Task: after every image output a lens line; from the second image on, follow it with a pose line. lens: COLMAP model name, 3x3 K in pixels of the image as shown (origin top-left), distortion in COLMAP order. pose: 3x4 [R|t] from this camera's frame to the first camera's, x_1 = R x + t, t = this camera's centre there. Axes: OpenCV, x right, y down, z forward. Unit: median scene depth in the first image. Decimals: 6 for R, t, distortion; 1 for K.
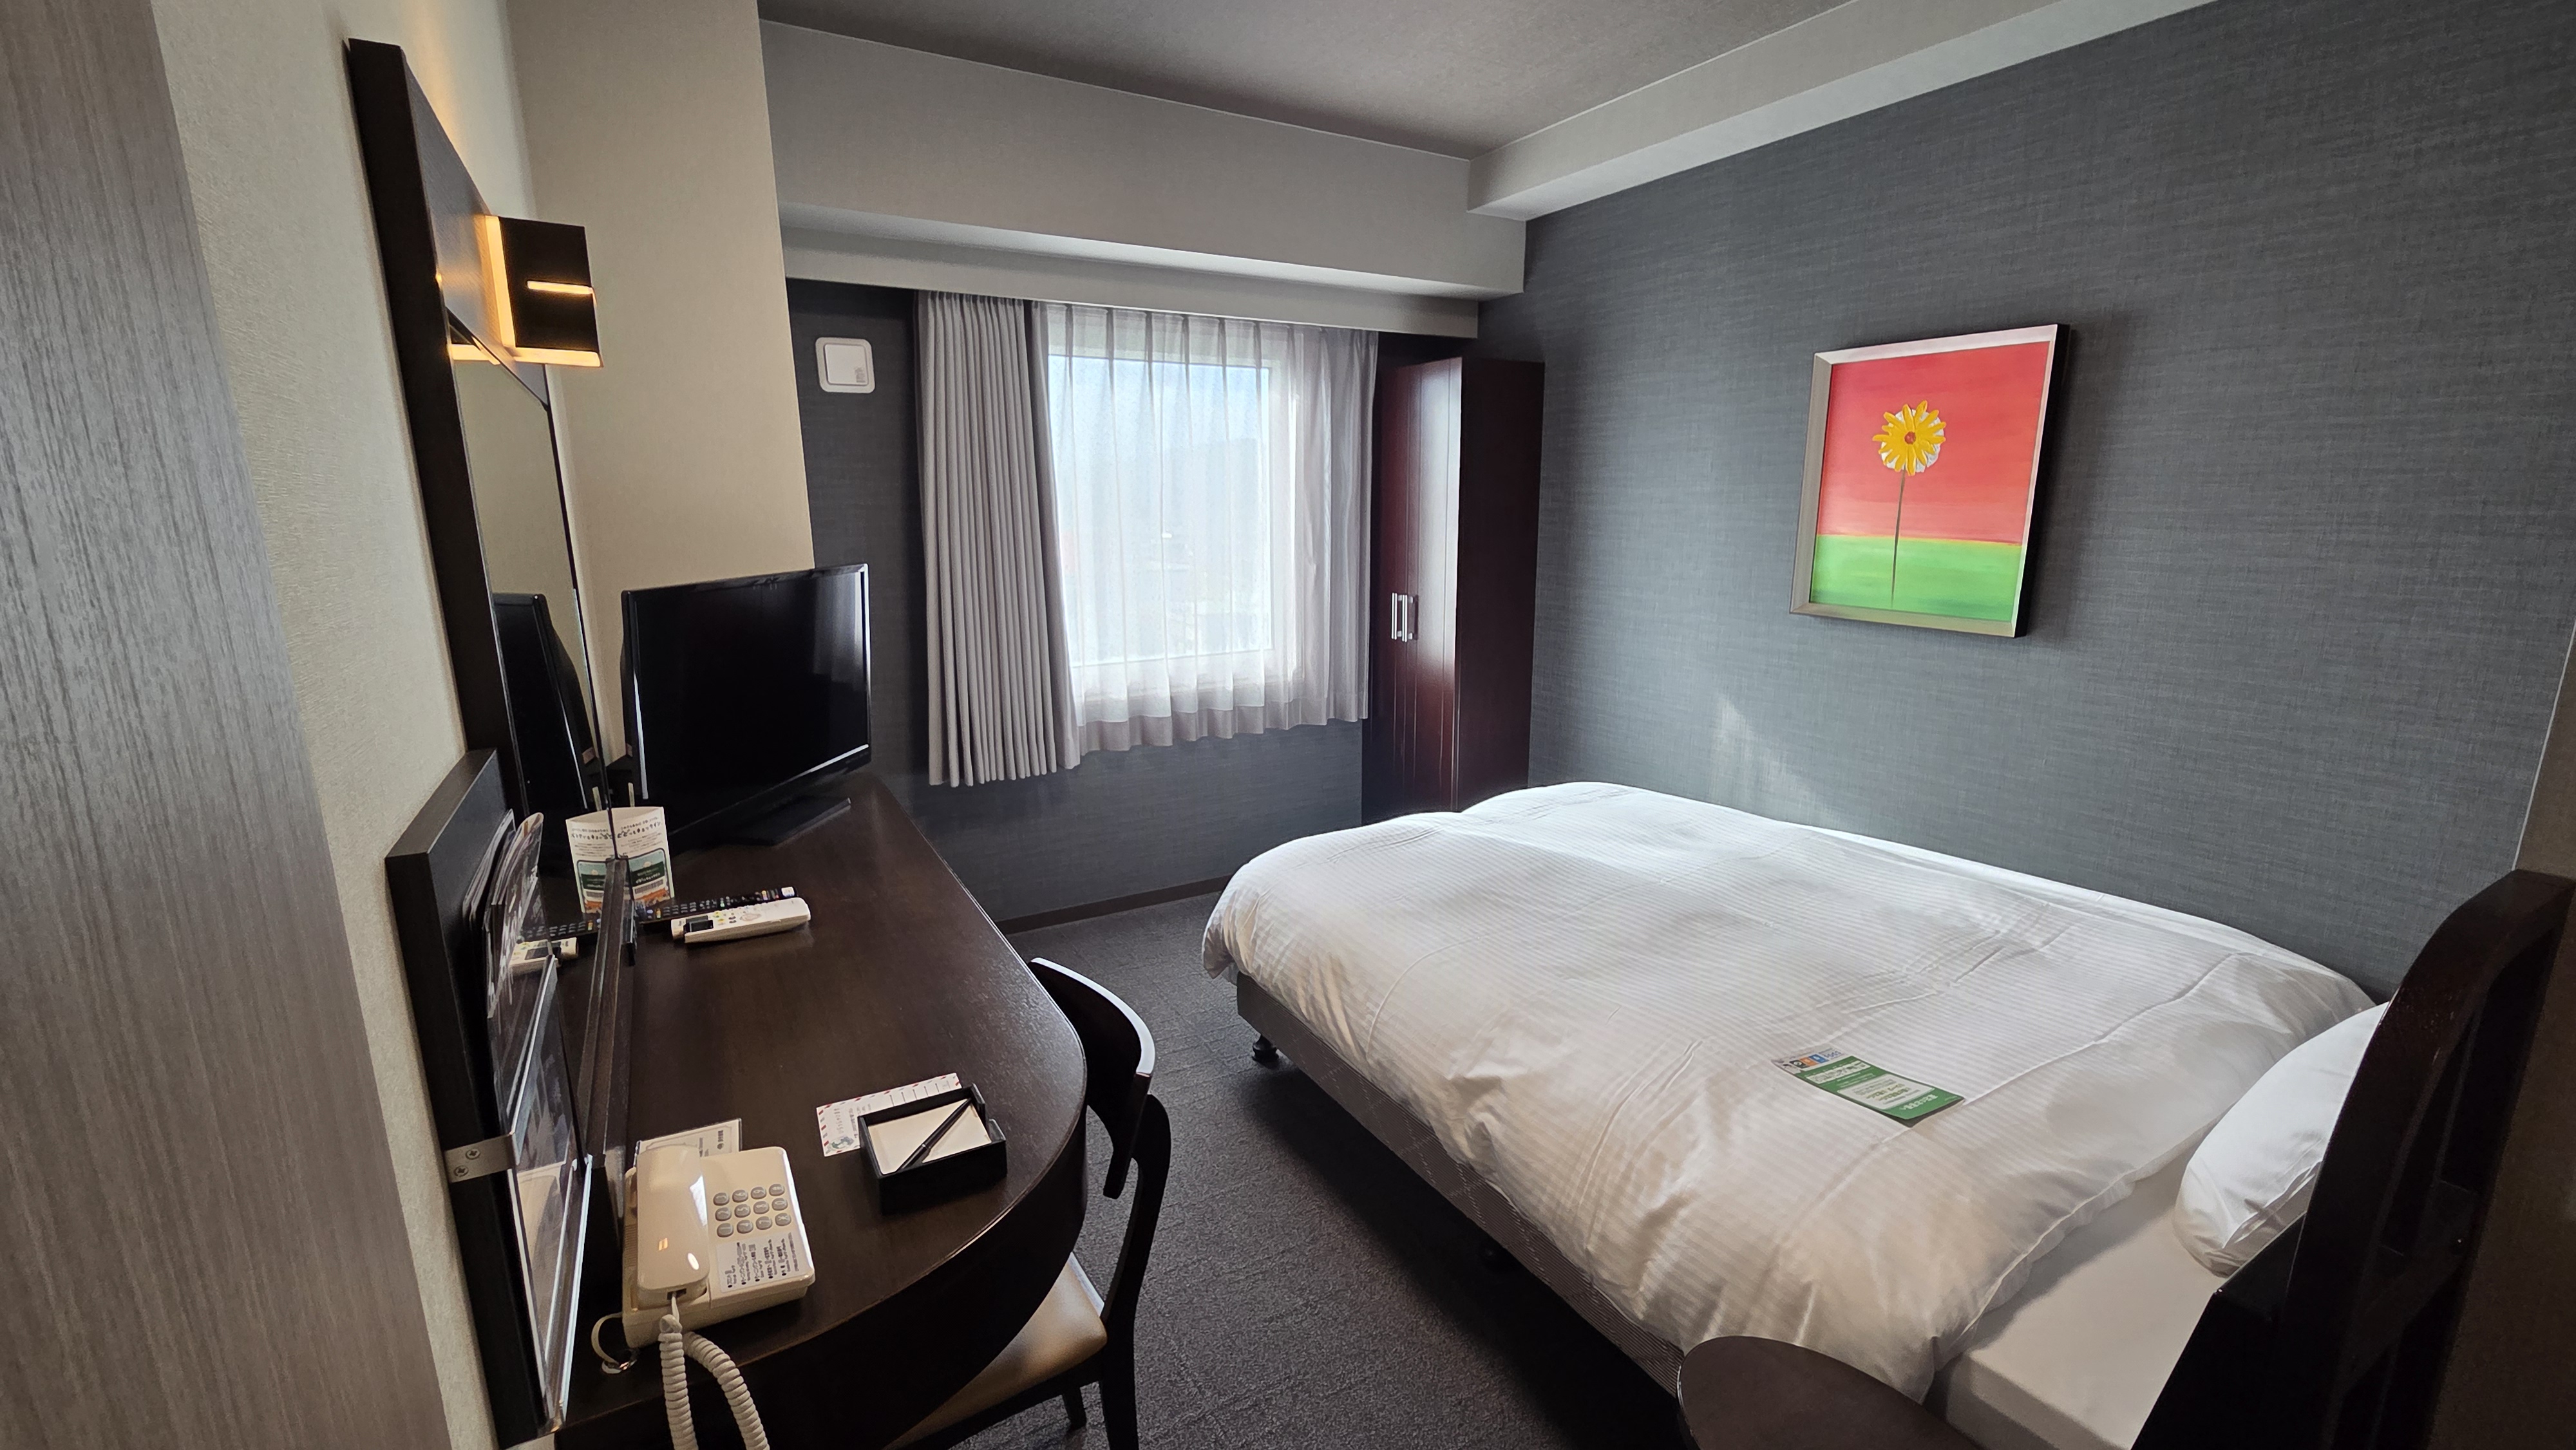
lens RADIAL K [[1049.0, 0, 1288.0], [0, 1049.0, 725.0], [0, 0, 1]] dist [-0.001157, -0.000979]
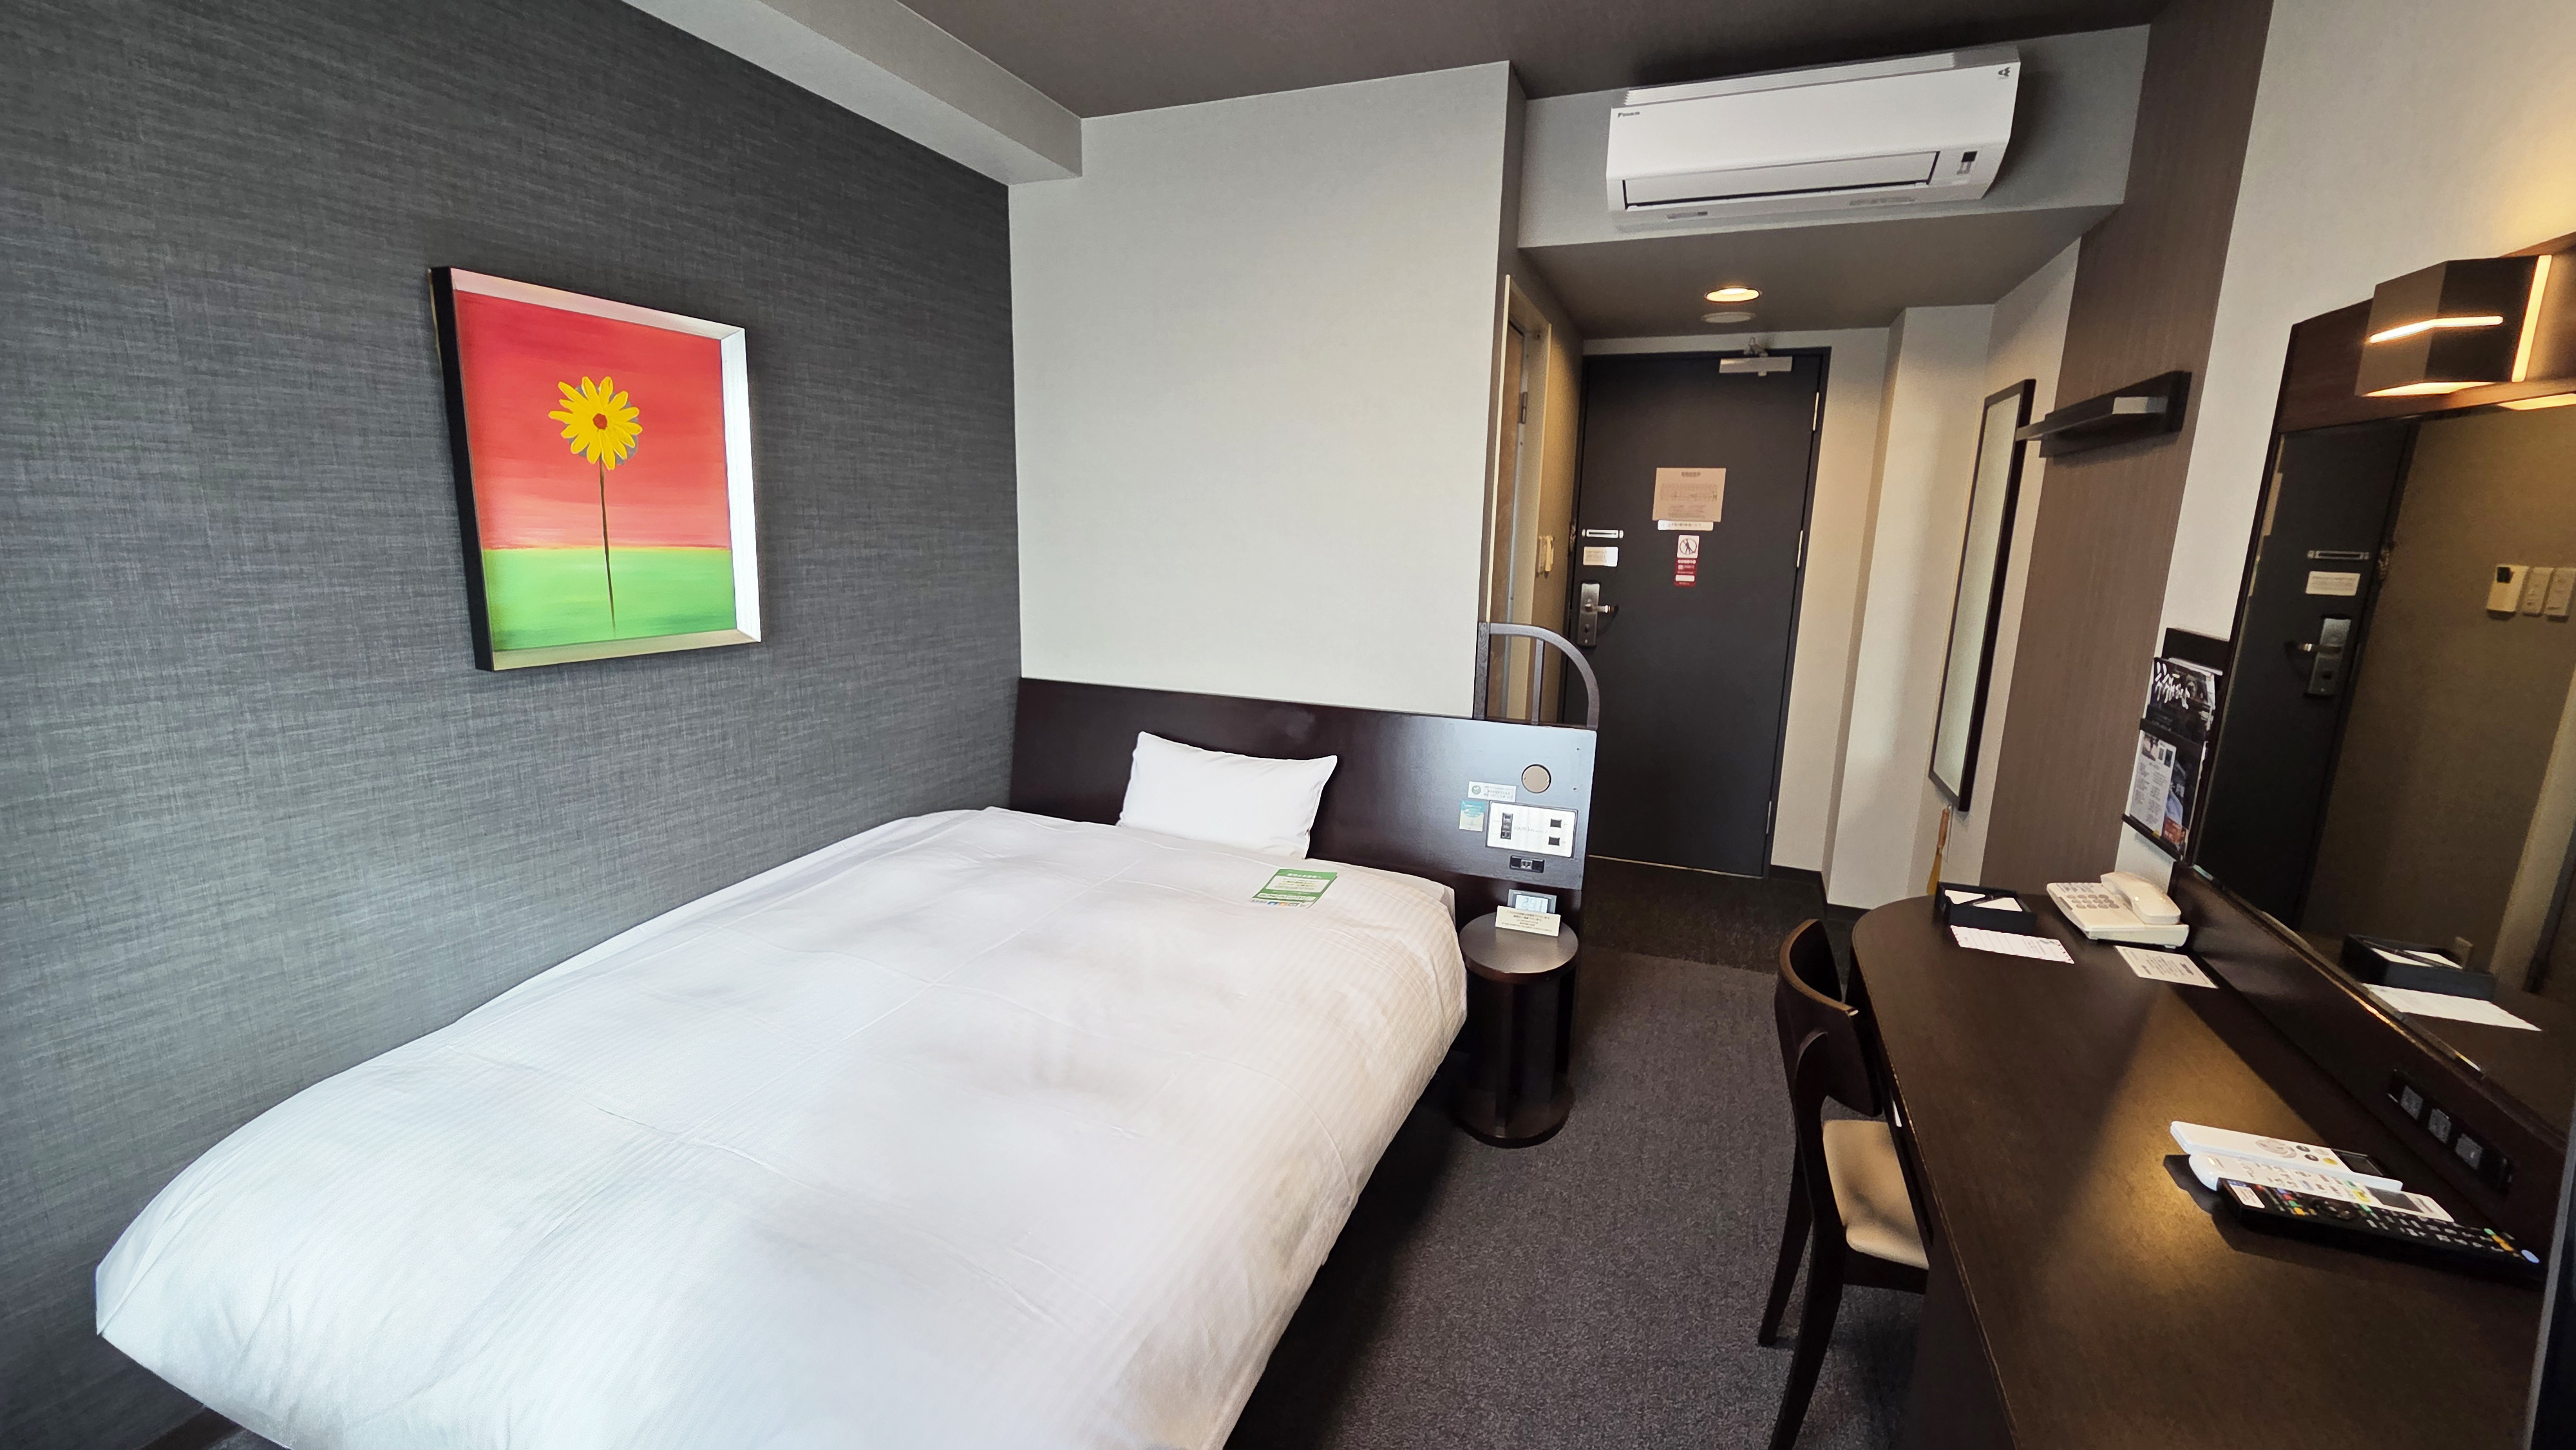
lens RADIAL K [[1049.0, 0, 1288.0], [0, 1049.0, 725.0], [0, 0, 1]] dist [-0.001157, -0.000979]
pose [[-0.615367, -0.161951, 0.771424, -0.363069], [0.149819, 0.936795, 0.316179, -0.228026], [-0.773872, 0.310140, -0.552209, 1.087414]]
